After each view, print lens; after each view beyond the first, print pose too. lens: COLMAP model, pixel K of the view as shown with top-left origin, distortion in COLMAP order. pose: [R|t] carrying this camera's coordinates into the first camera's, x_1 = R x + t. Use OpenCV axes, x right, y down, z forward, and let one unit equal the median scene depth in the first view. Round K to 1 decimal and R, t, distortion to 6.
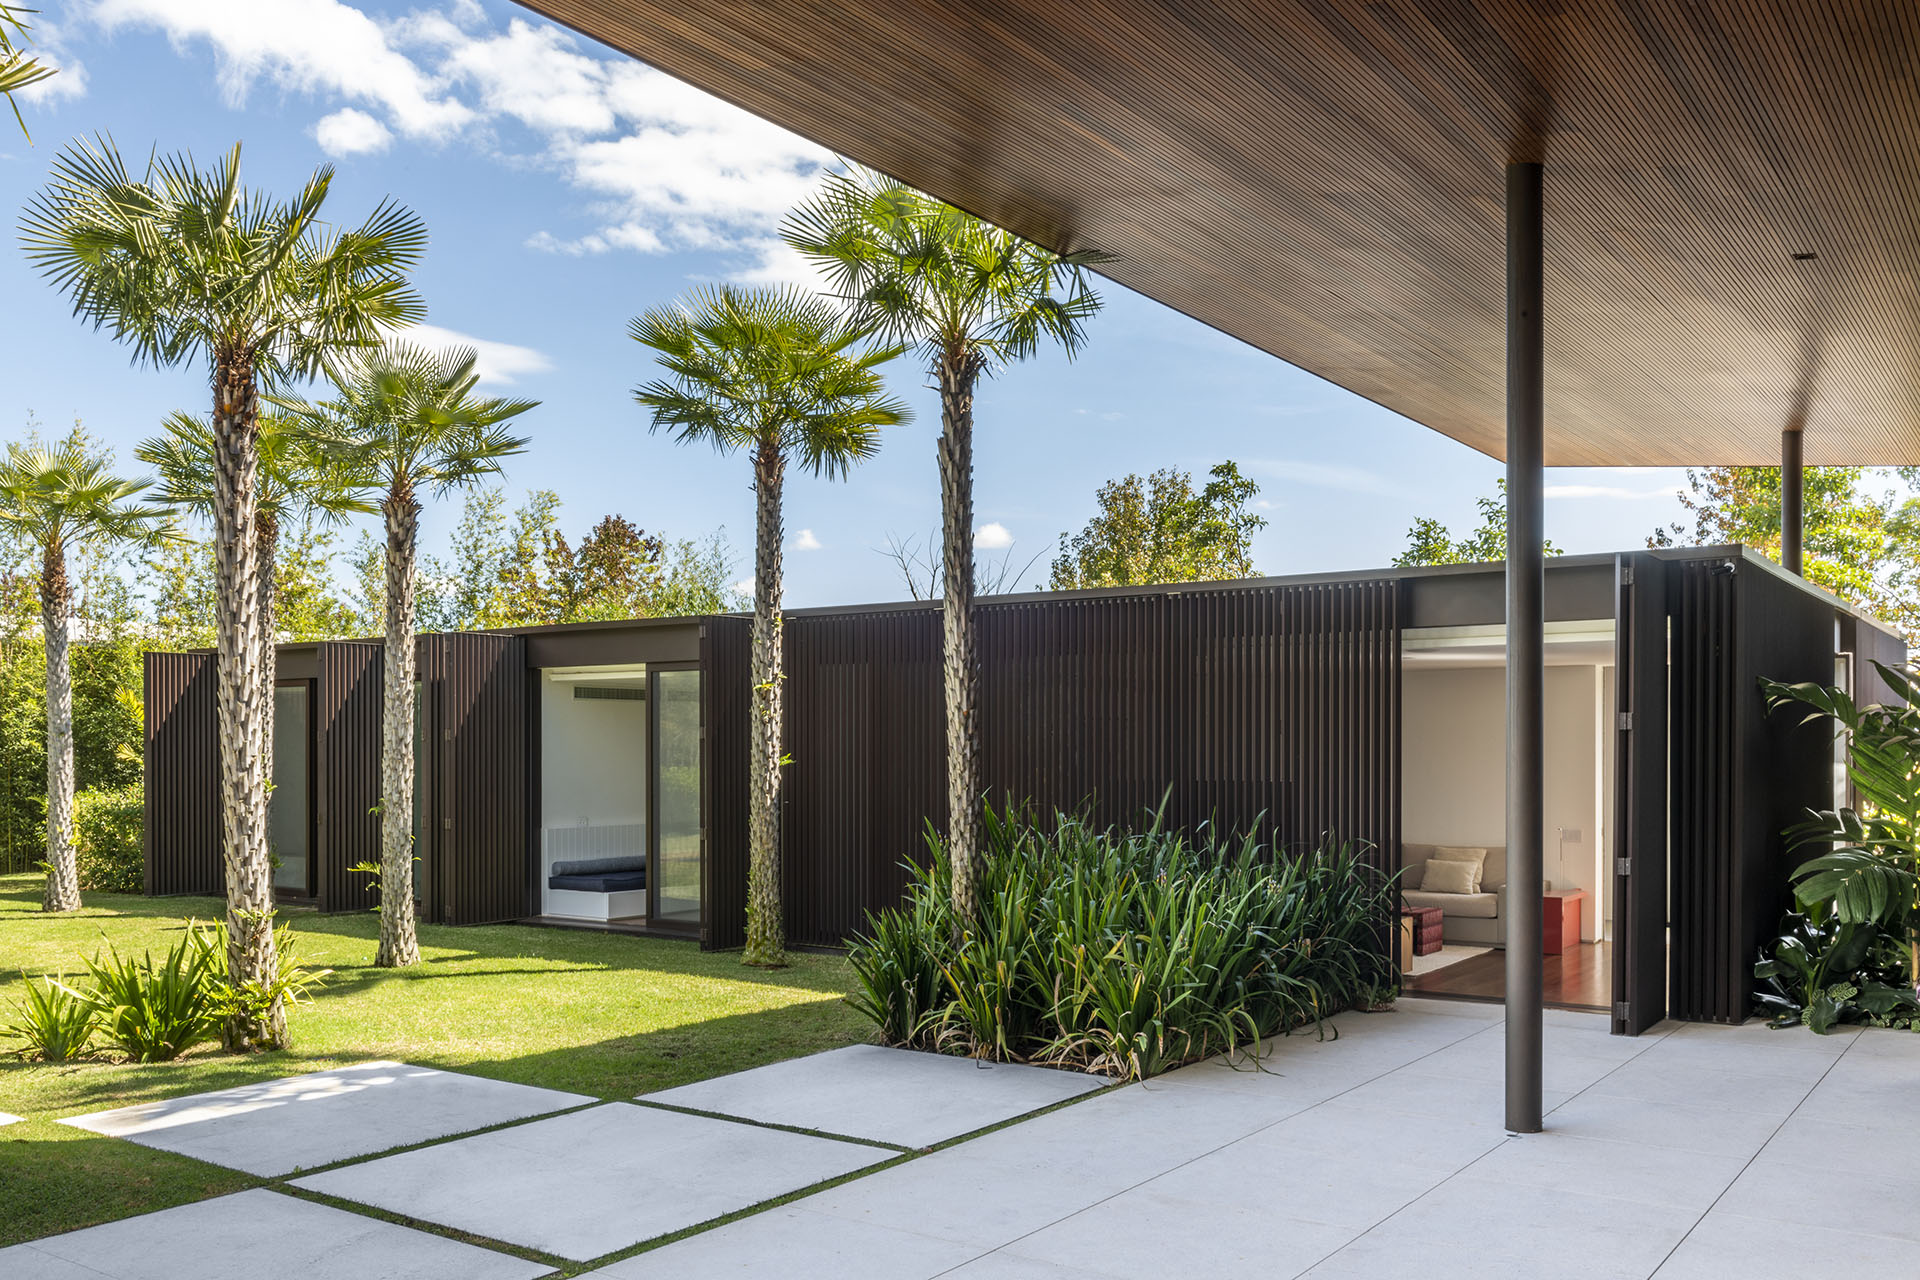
lens RADIAL K [[1604.2, 0, 959.6], [0, 1604.2, 641.1], [0, 0, 1]] dist [-0.011973, 0.007486]
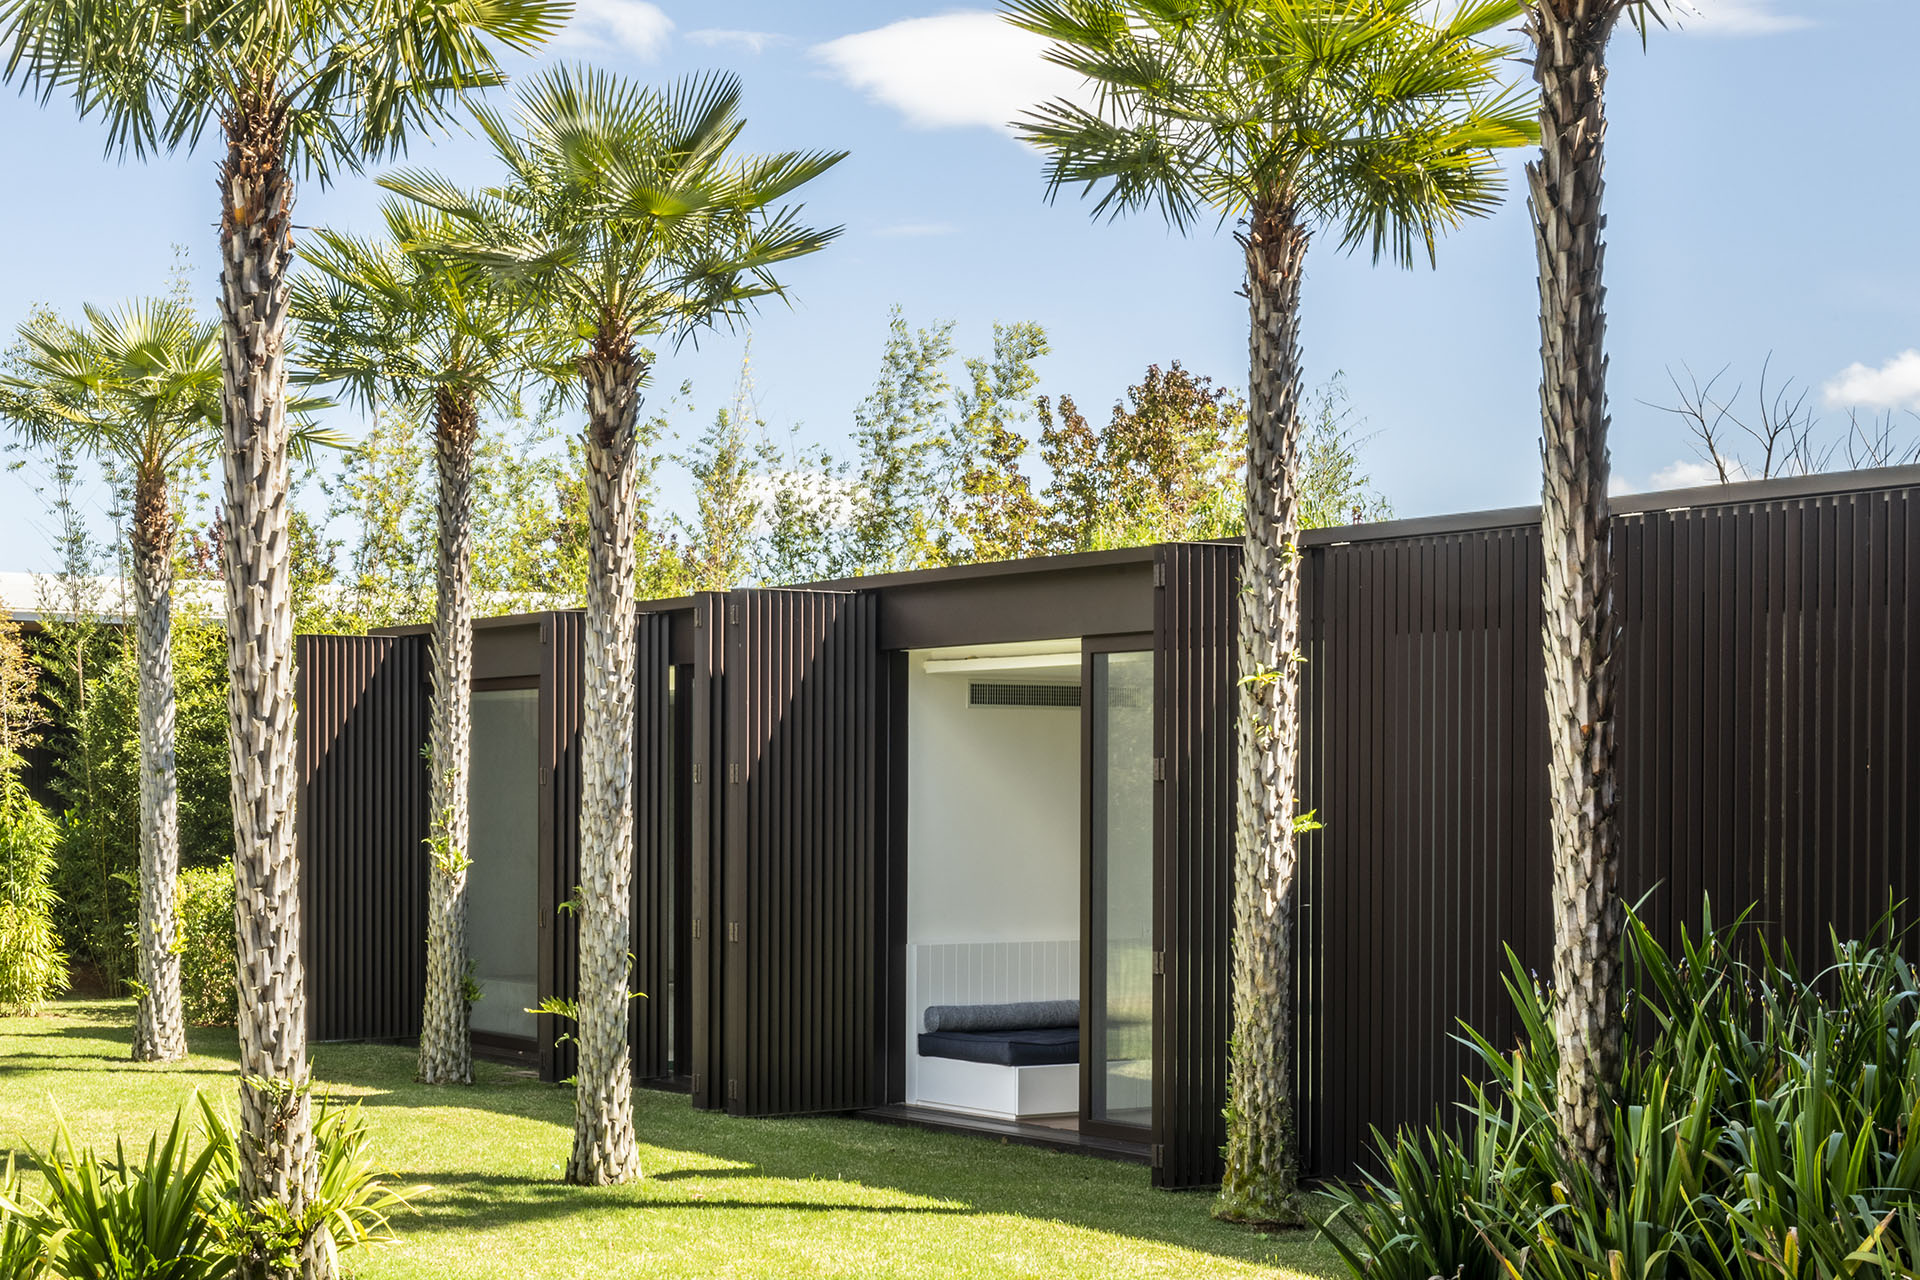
lens RADIAL K [[2877.9, 0, 960.2], [0, 2877.9, 646.7], [0, 0, 1]] dist [-0.032887, 0.000000]
pose [[0.910898, -0.017782, -0.412249, 0.174286], [0.025330, 0.999597, 0.012852, 0.003982], [0.411854, -0.022149, 0.910981, 0.127774]]
